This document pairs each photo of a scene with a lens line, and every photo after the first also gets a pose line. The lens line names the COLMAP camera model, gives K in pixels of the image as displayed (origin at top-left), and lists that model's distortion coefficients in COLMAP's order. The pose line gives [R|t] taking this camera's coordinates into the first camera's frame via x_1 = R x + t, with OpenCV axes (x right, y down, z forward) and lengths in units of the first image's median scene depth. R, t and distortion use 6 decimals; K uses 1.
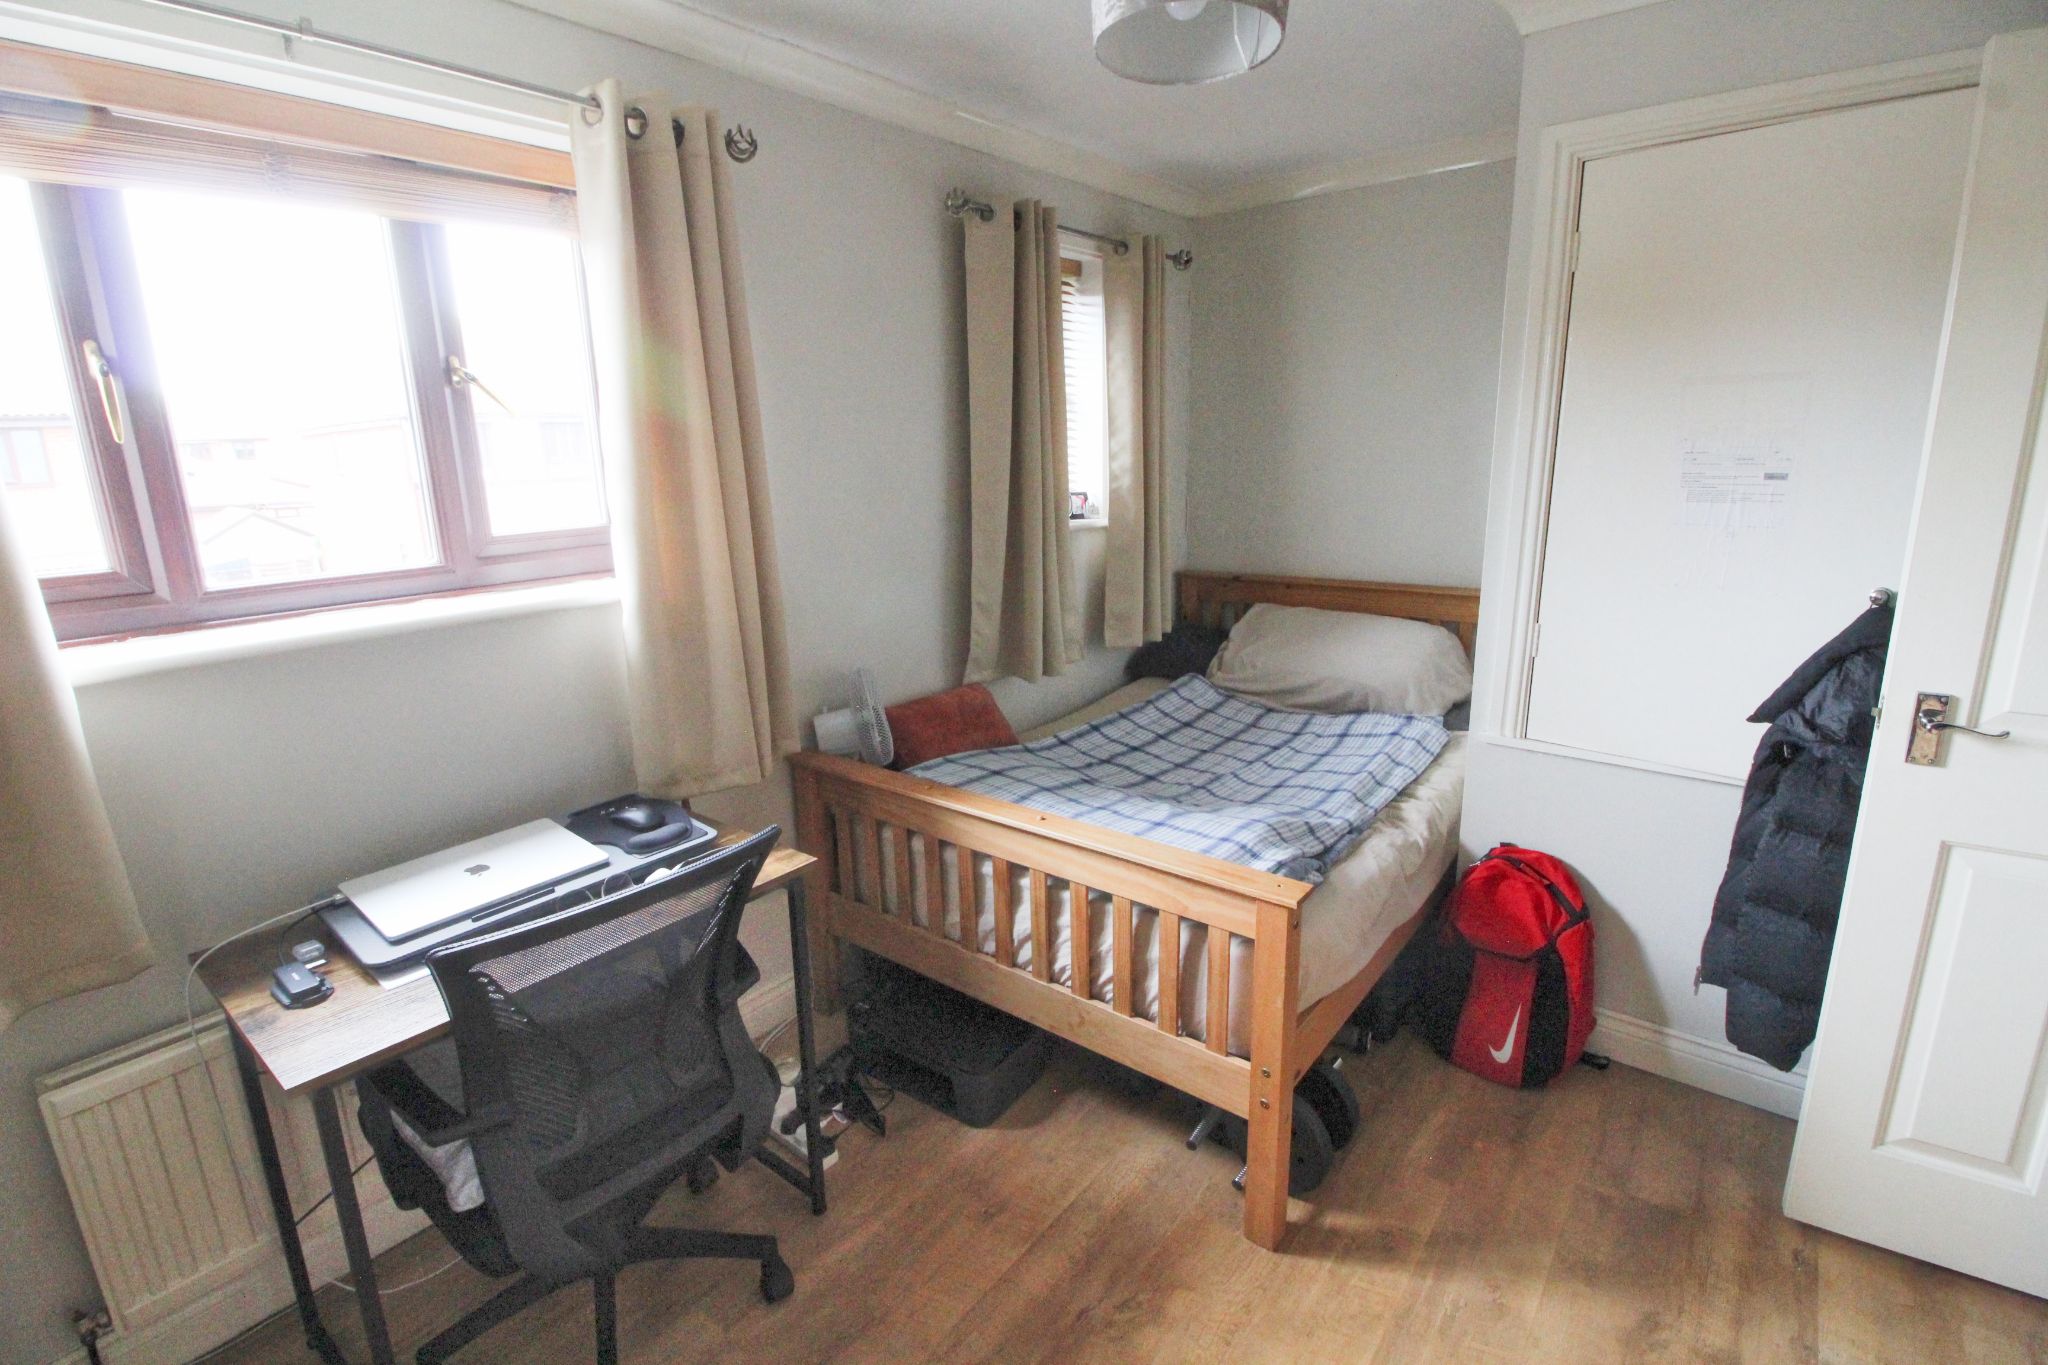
lens RADIAL K [[943.2, 0, 1011.4], [0, 943.2, 664.8], [0, 0, 1]] dist [0.000480, -0.013036]
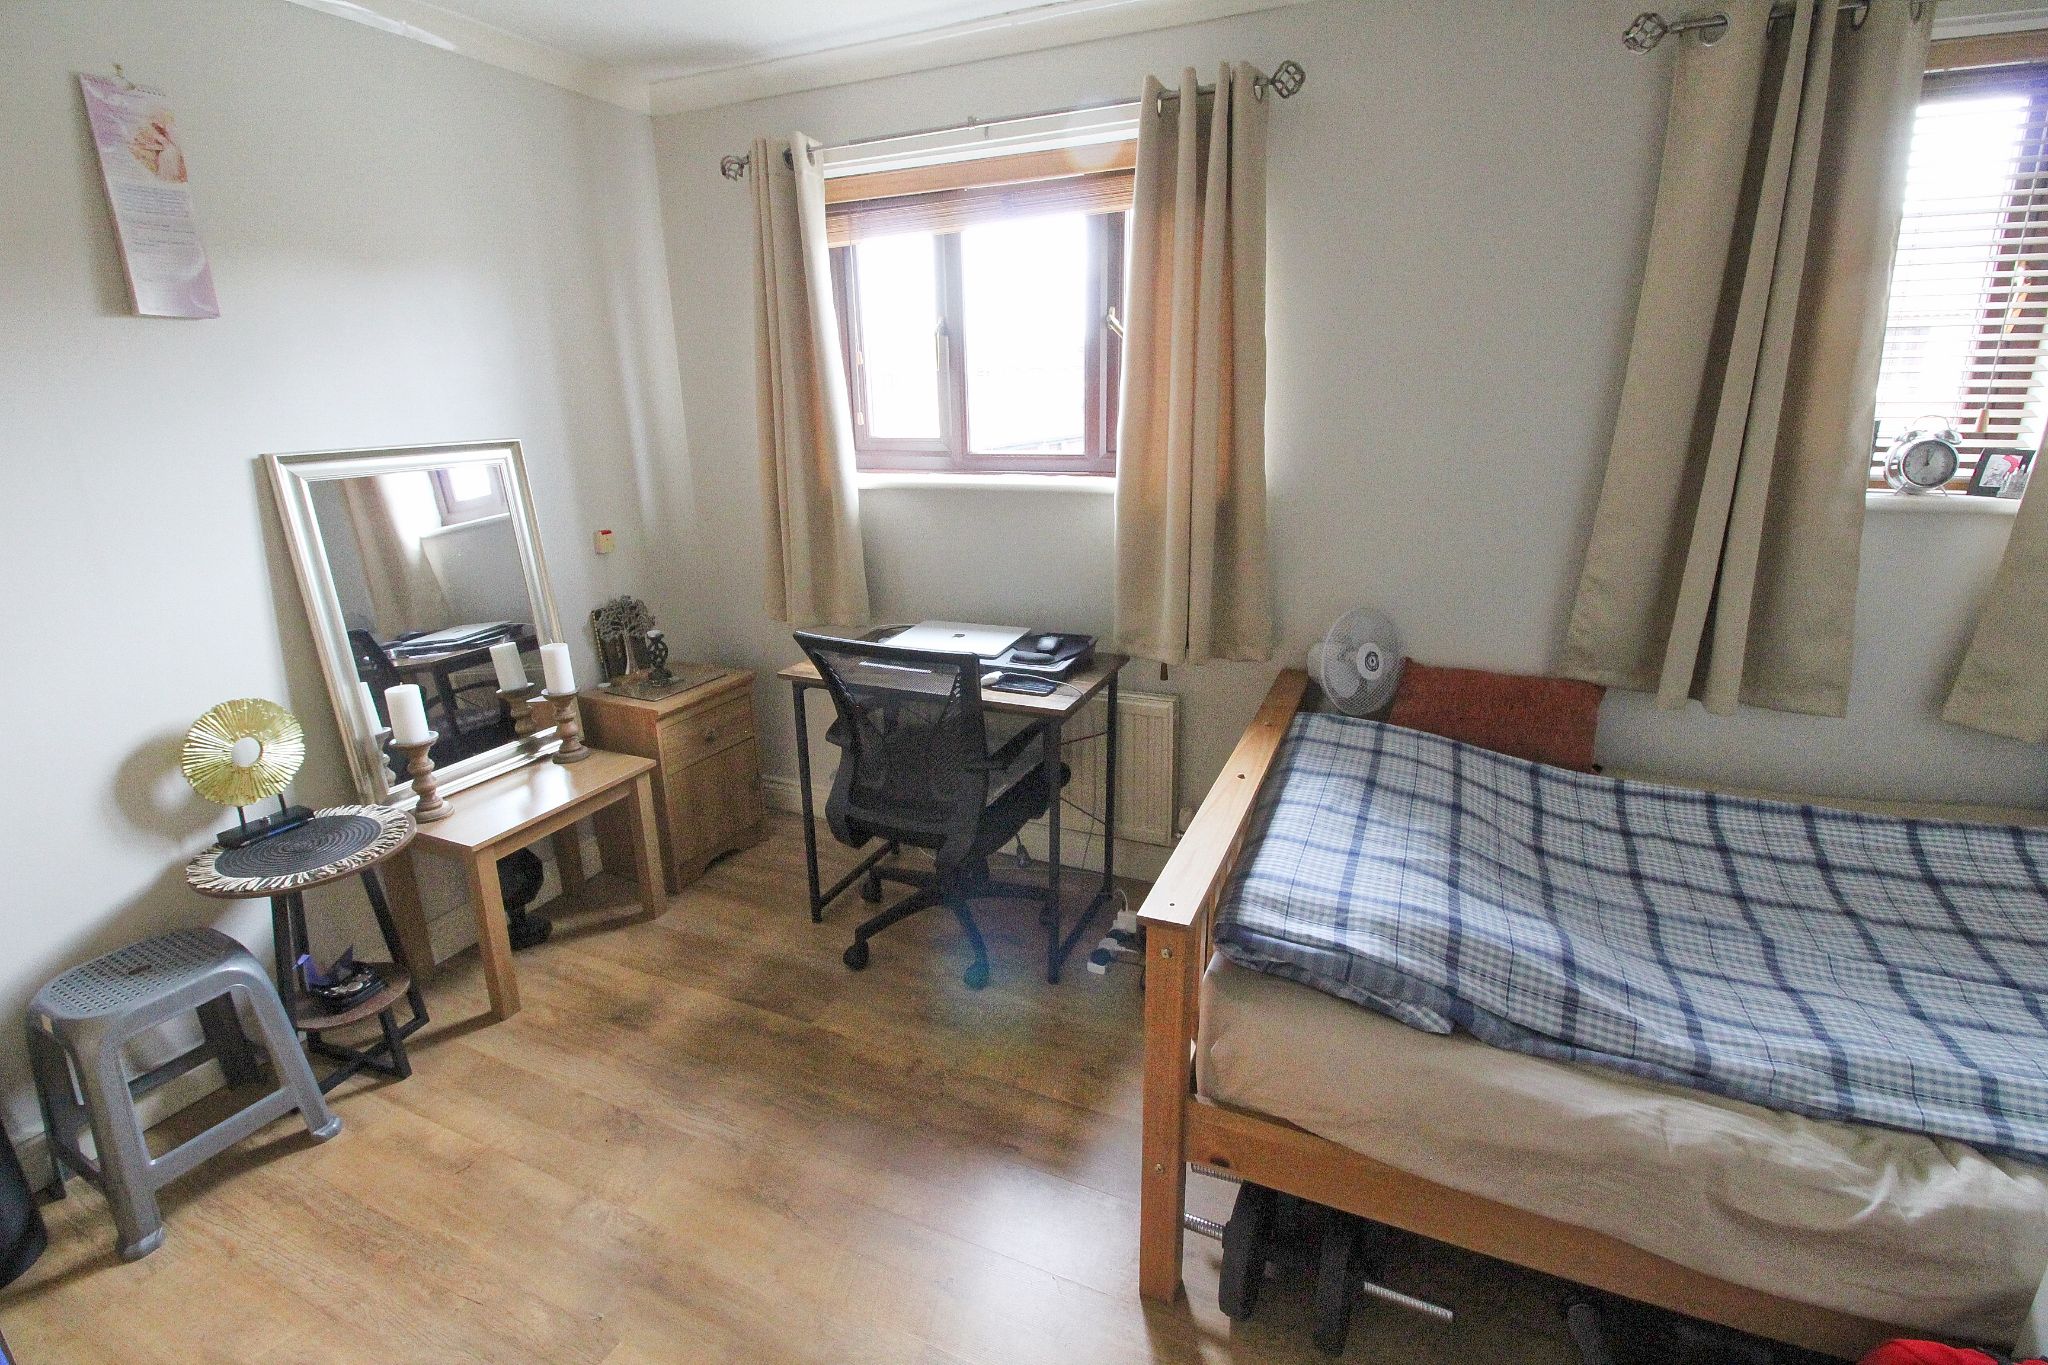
lens RADIAL K [[943.2, 0, 1011.4], [0, 943.2, 664.8], [0, 0, 1]] dist [0.000480, -0.013036]
pose [[0.256940, 0.287031, -0.922819, 0.700429], [-0.203835, 0.949492, 0.238573, -0.104794], [0.944687, 0.126804, 0.302469, 0.416544]]
